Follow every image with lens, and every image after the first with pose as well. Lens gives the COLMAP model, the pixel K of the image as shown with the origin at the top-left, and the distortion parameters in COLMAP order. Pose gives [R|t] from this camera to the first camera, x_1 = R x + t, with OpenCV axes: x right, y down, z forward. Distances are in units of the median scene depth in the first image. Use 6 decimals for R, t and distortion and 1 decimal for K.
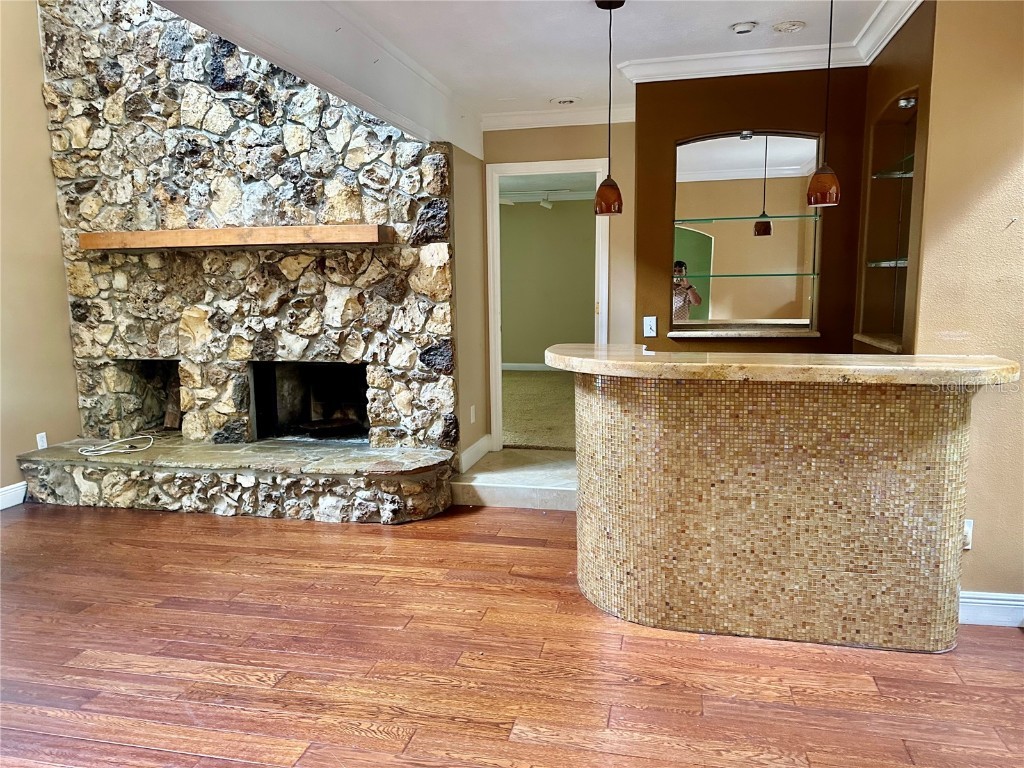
lens RADIAL K [[713.0, 0, 513.8], [0, 713.0, 381.8], [0, 0, 1]] dist [0.146686, -0.208456]
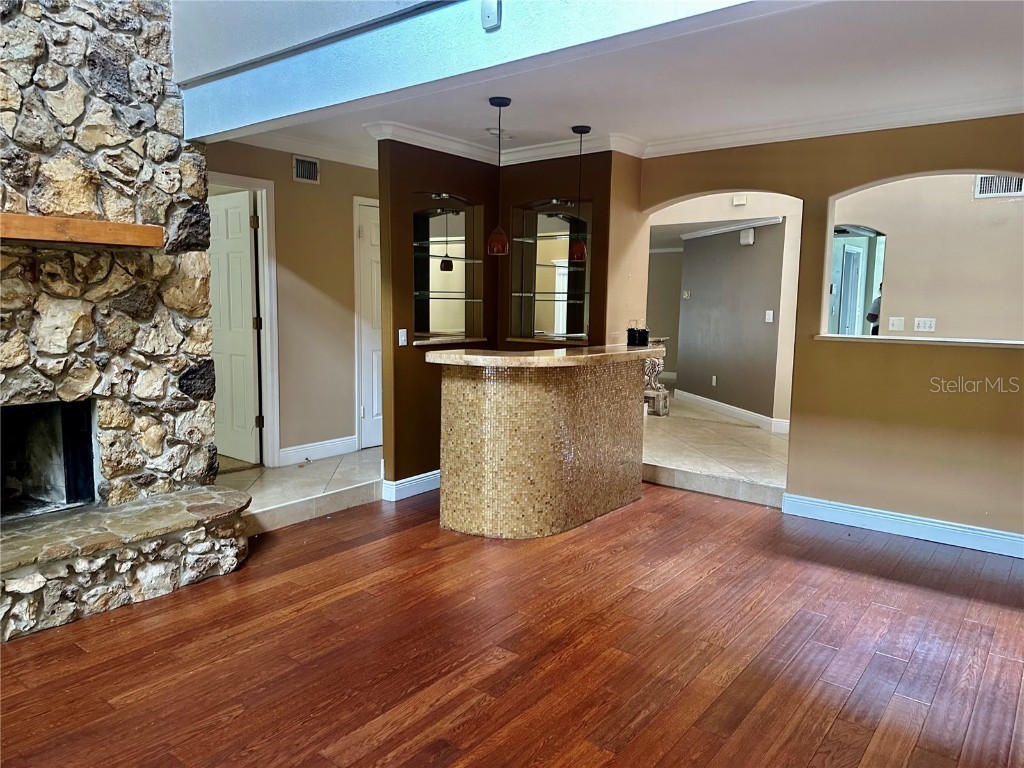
lens RADIAL K [[718.4, 0, 513.2], [0, 718.4, 379.9], [0, 0, 1]] dist [-0.002488, 0.001092]
pose [[0.420930, -0.083846, 0.903210, -0.740915], [0.110100, 0.993080, 0.040878, -0.029397], [-0.900387, 0.082236, 0.427248, 0.278666]]
